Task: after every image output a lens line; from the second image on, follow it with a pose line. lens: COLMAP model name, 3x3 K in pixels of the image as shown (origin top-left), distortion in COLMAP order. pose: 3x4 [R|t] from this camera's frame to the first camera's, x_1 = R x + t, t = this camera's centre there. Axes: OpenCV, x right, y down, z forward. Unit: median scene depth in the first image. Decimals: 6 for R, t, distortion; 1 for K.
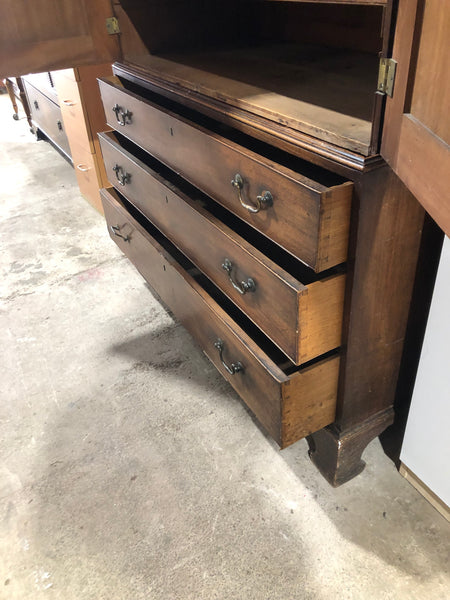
lens RADIAL K [[495.1, 0, 225.0], [0, 495.1, 300.0], [0, 0, 1]] dist [0.048260, -0.046493]
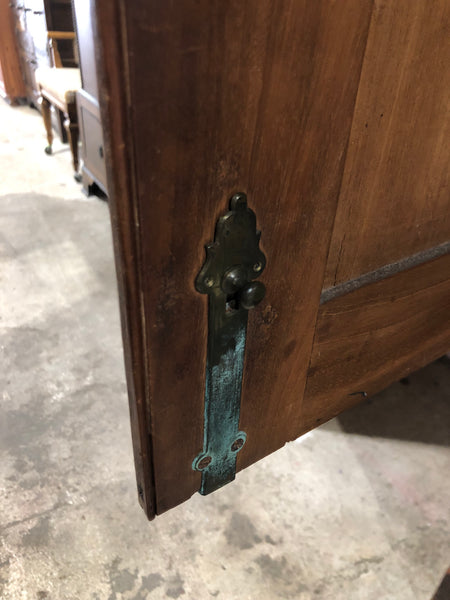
lens RADIAL K [[495.1, 0, 225.0], [0, 495.1, 300.0], [0, 0, 1]] dist [0.048260, -0.046493]
pose [[0.994642, 0.078947, 0.066737, -0.249473], [-0.078432, 0.996866, -0.010309, -0.208869], [-0.067341, 0.005020, 0.997717, 0.365940]]
